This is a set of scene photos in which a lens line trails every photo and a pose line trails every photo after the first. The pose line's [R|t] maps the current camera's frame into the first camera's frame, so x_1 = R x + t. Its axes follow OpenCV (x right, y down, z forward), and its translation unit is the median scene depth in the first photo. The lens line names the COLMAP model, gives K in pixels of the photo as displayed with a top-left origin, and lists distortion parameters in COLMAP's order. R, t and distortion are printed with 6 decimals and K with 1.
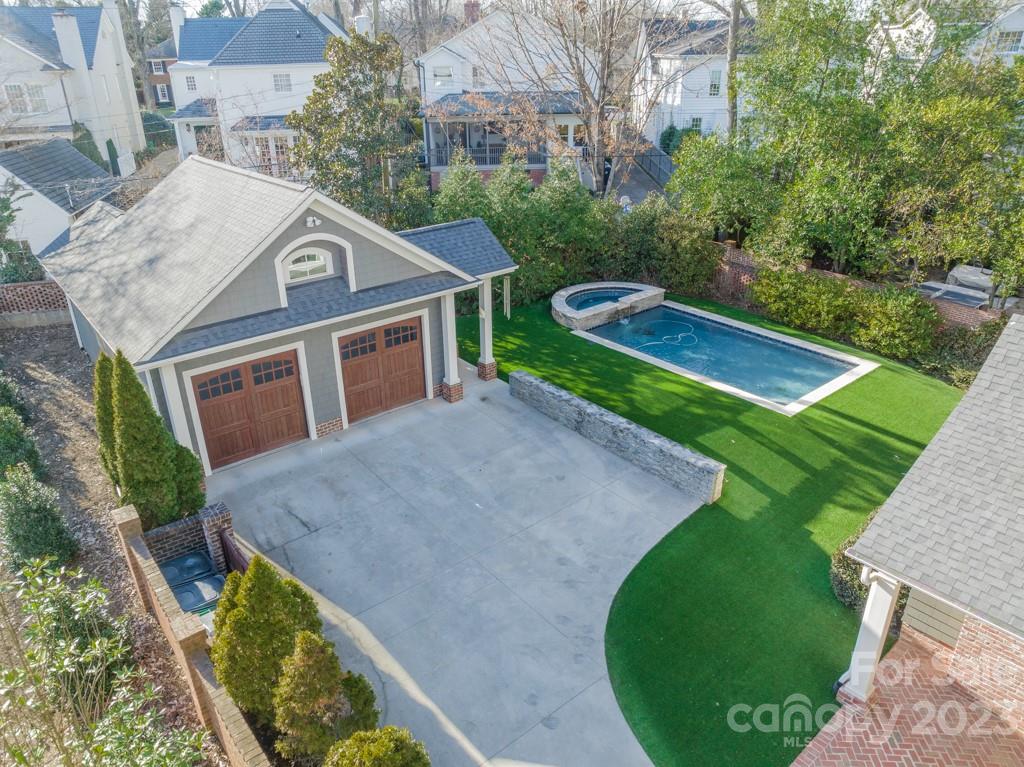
lens RADIAL K [[712.8, 0, 512.0], [0, 712.8, 383.5], [0, 0, 1]] dist [0.000204, 0.000499]
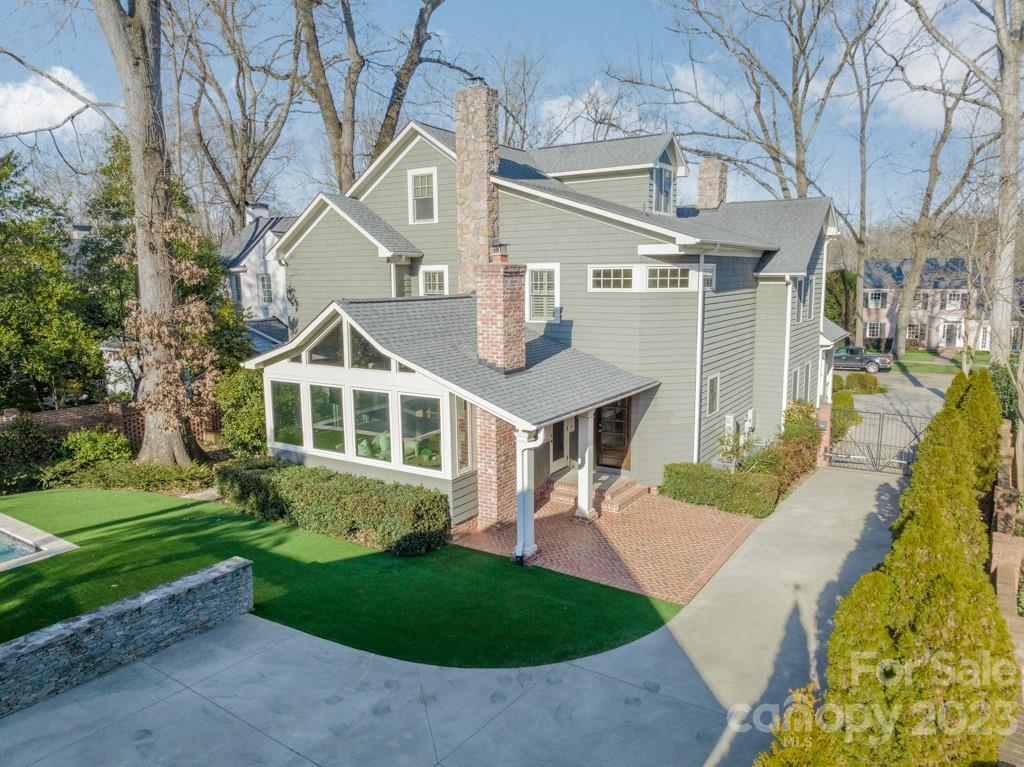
lens RADIAL K [[712.8, 0, 512.0], [0, 712.8, 383.5], [0, 0, 1]] dist [0.000204, 0.000499]
pose [[-0.270925, -0.123270, 0.954675, -0.485655], [0.418513, 0.878041, 0.232143, -0.102851], [-0.866860, 0.462437, -0.186293, 0.771705]]
